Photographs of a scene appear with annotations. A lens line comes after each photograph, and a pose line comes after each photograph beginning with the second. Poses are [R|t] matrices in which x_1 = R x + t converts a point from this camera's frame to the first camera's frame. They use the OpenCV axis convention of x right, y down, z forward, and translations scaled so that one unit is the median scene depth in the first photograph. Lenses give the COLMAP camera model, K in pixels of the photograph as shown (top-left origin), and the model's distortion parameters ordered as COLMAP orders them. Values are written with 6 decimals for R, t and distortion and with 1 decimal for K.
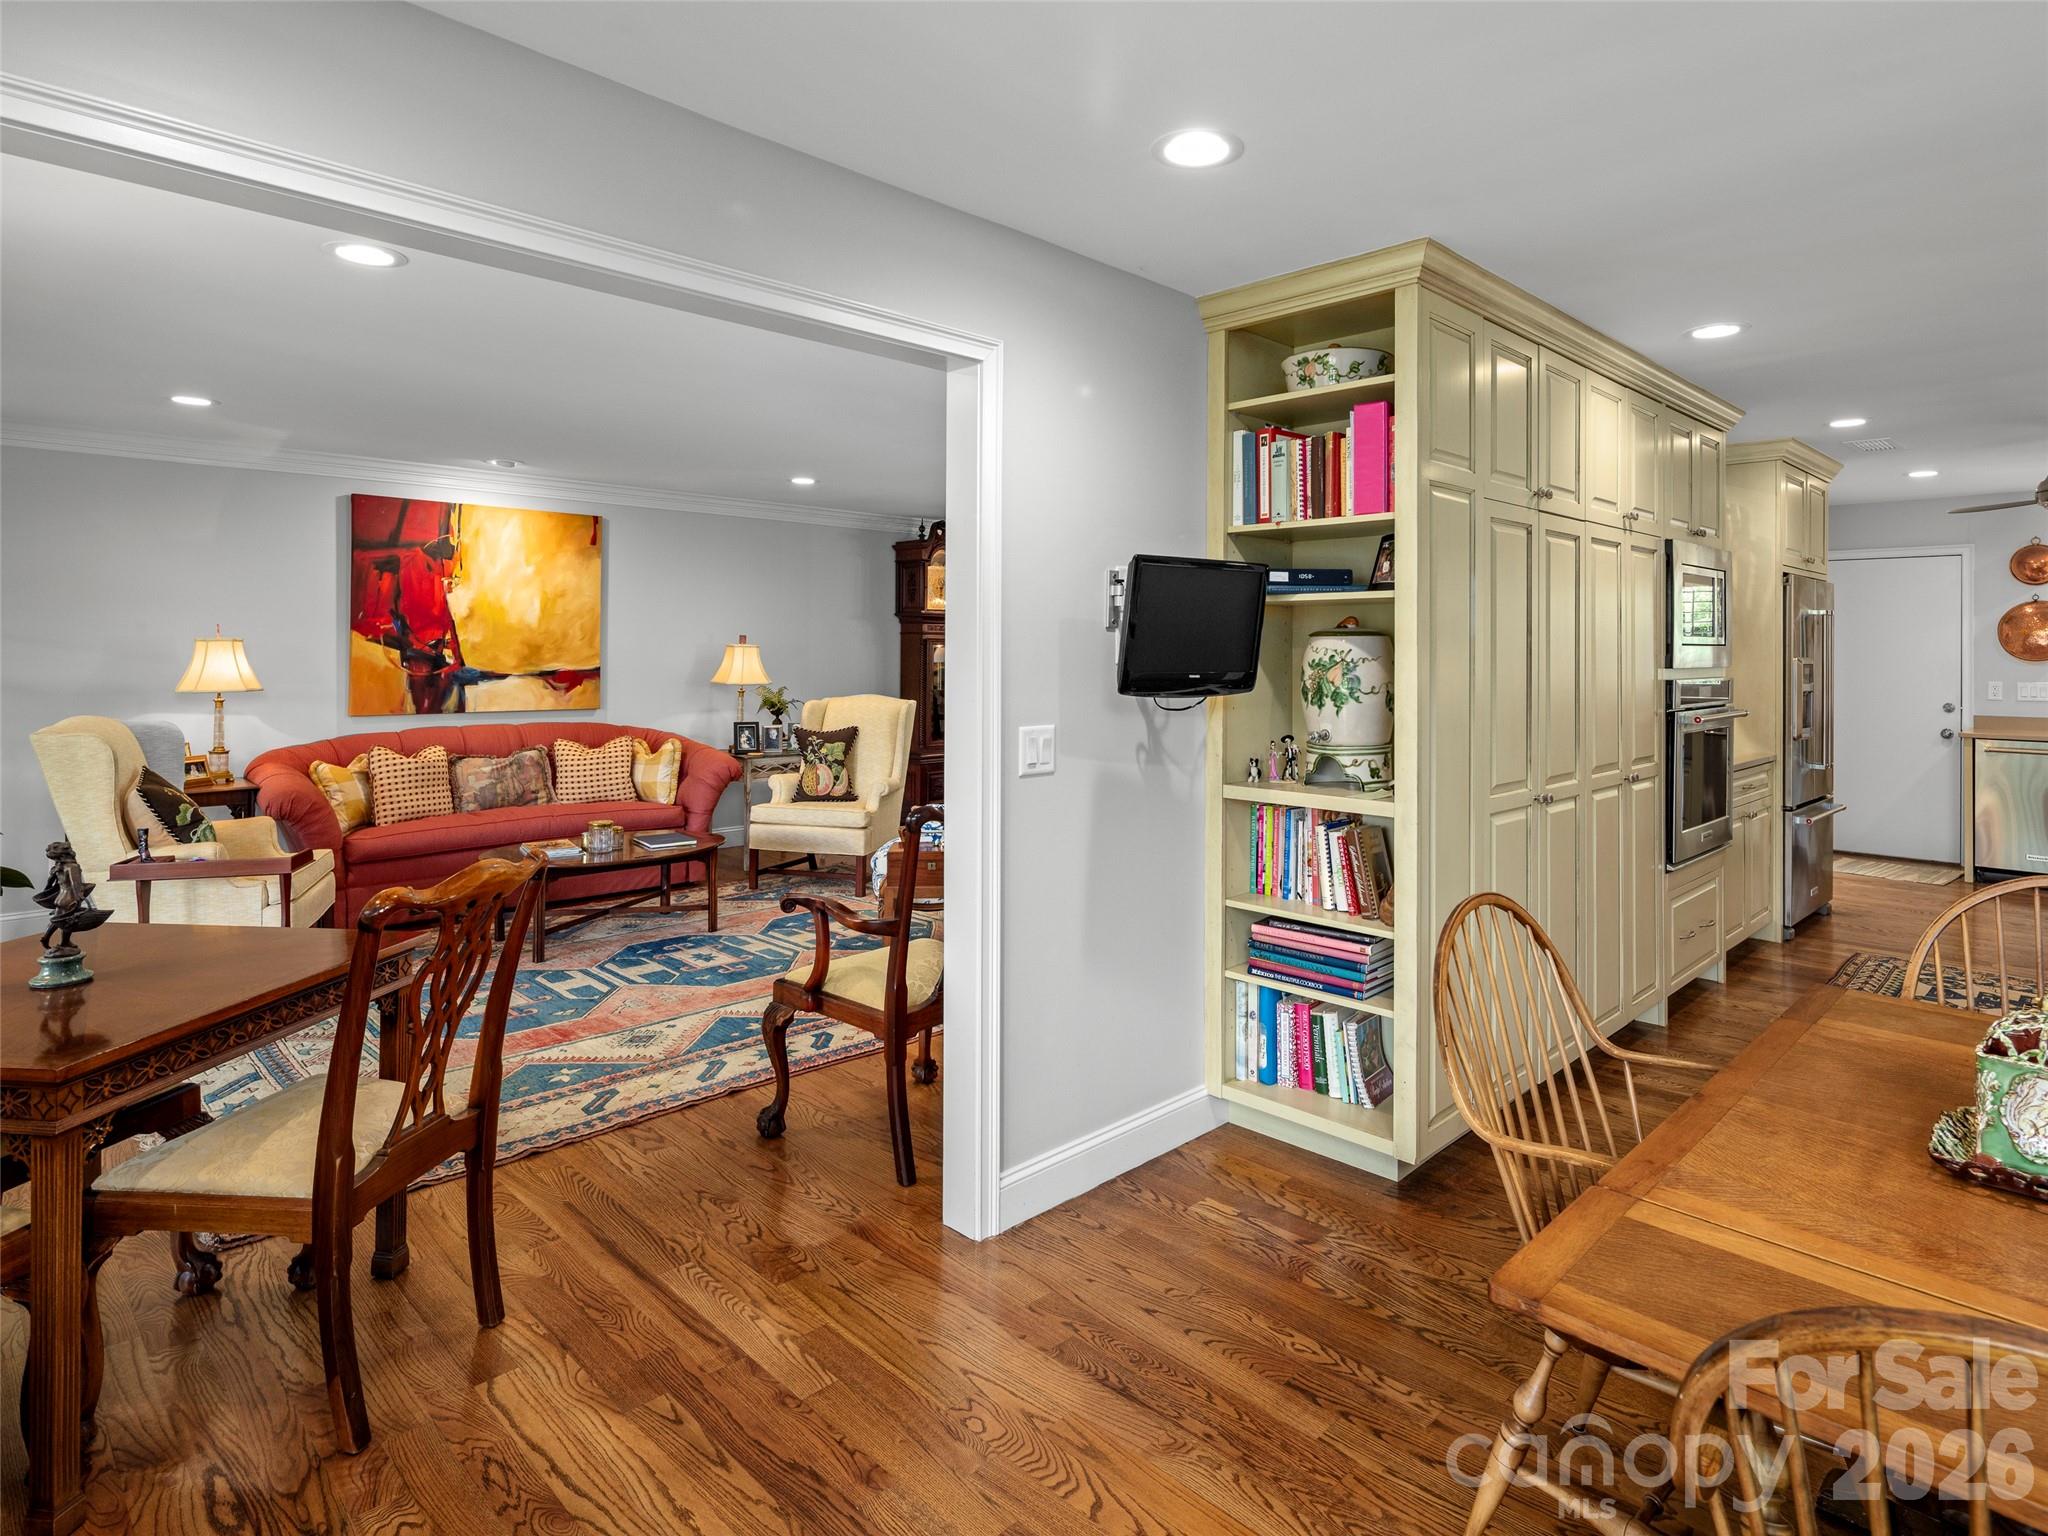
lens RADIAL K [[1119.2, 0, 1090.6], [0, 1119.2, 642.1], [0, 0, 1]] dist [0.006024, -0.007073]
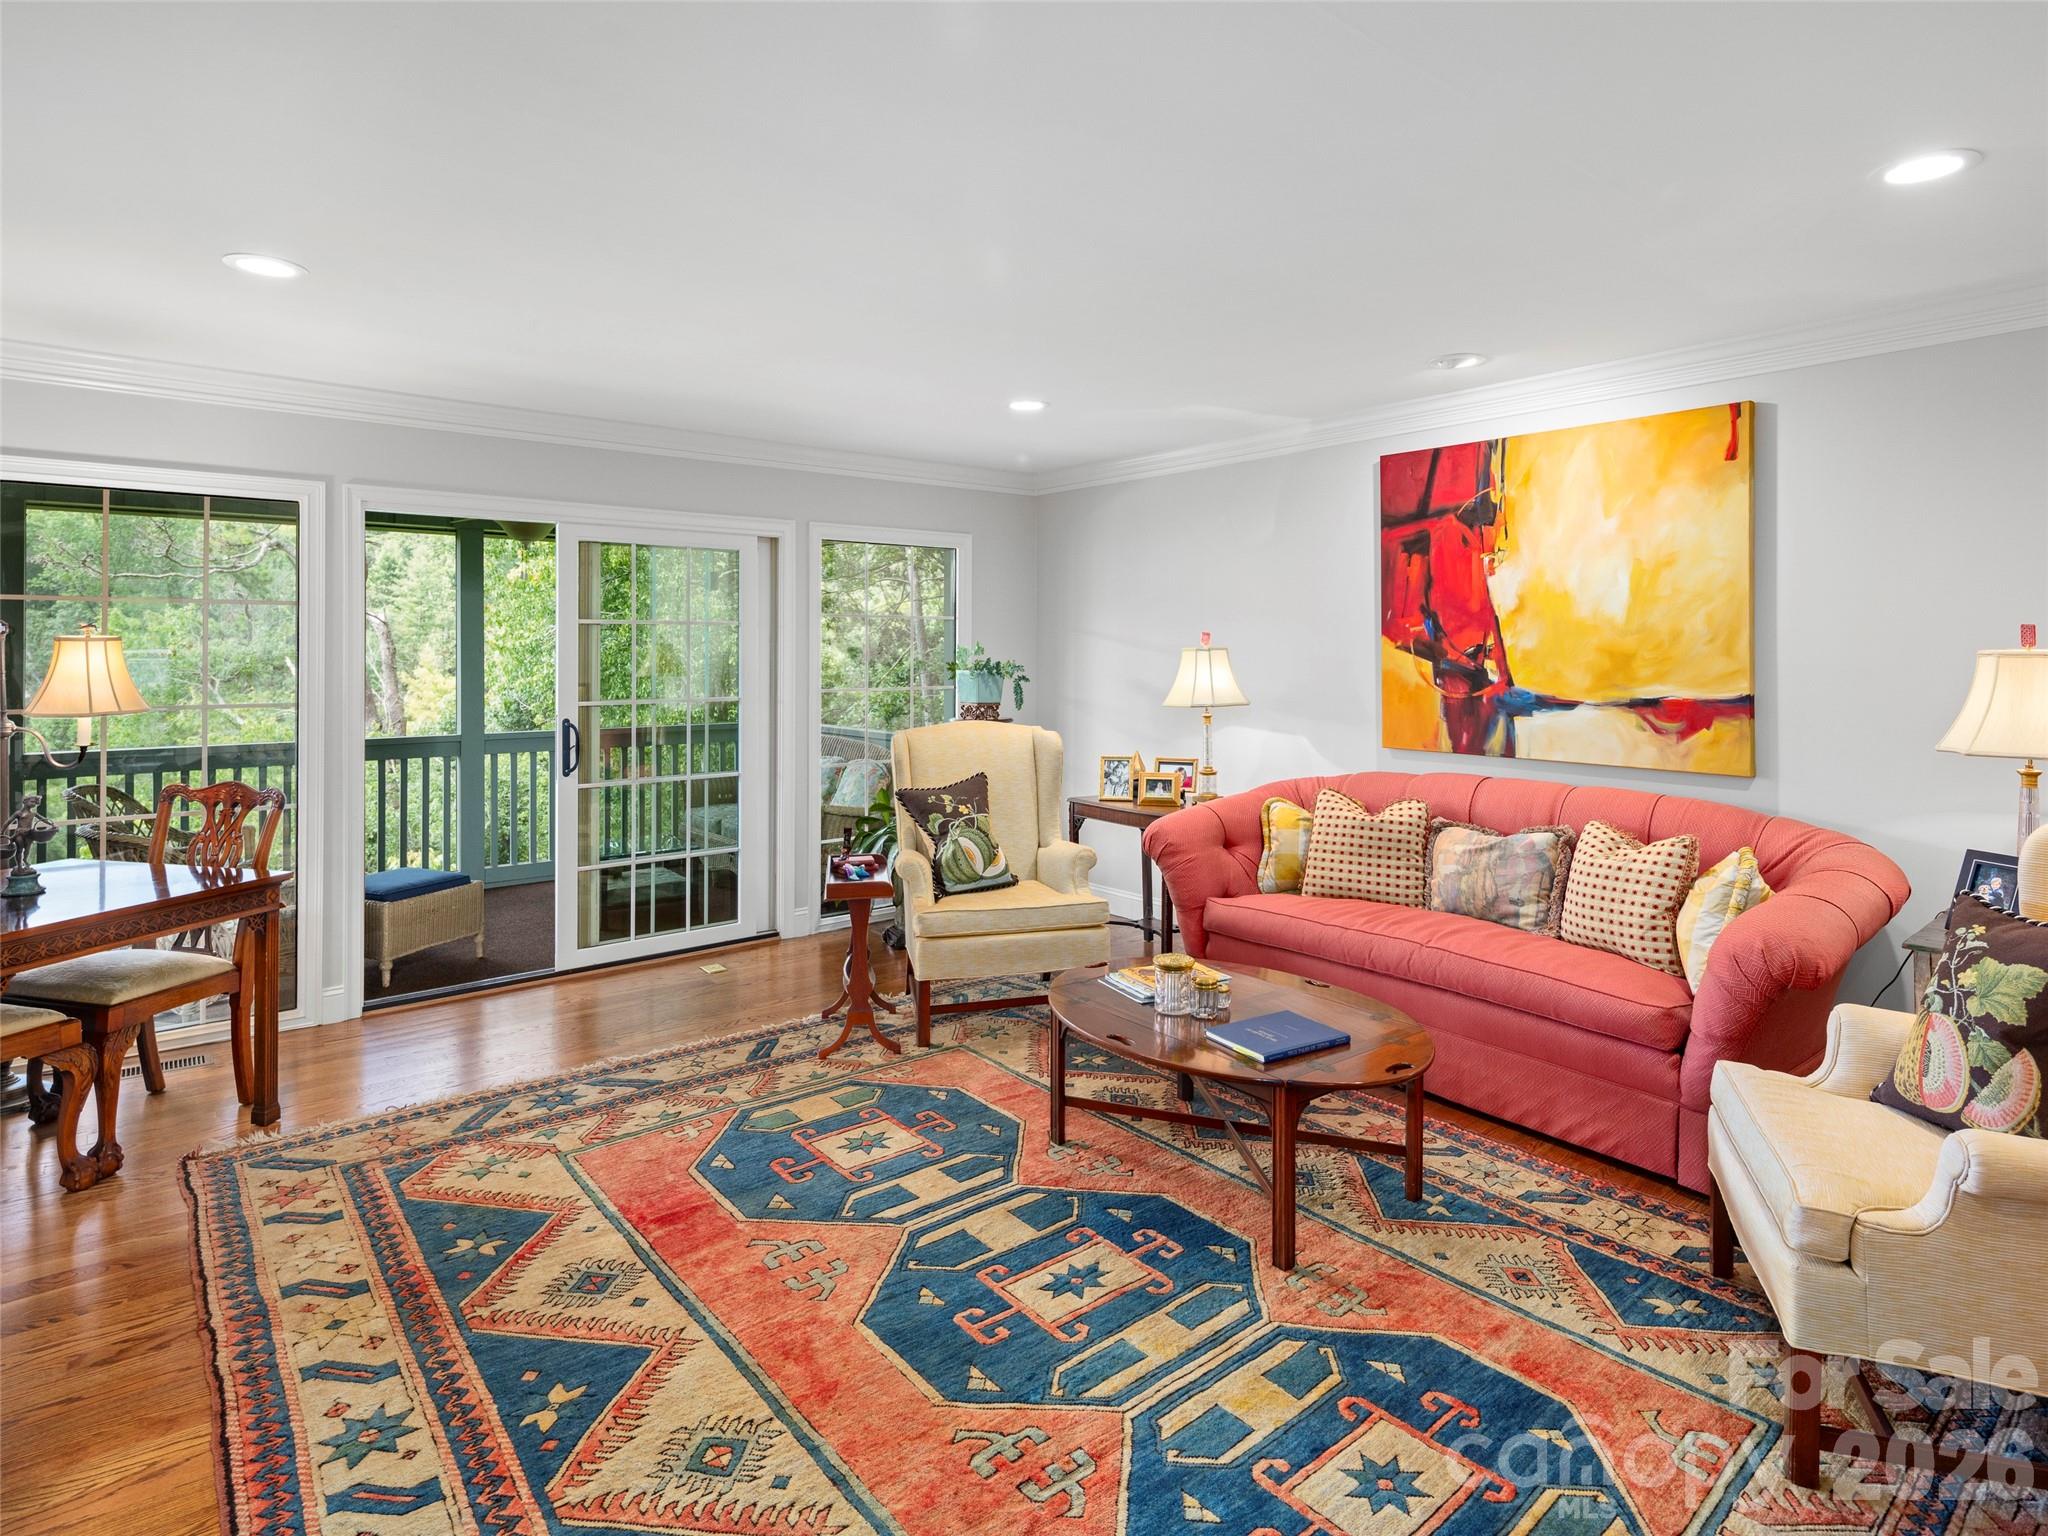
lens RADIAL K [[1119.2, 0, 1015.8], [0, 1119.2, 635.5], [0, 0, 1]] dist [0.006024, -0.007073]
pose [[-0.124790, -0.019657, -0.991988, 0.120916], [0.006837, 0.999763, -0.020671, 0.003536], [0.992160, -0.009362, -0.124626, 0.798474]]
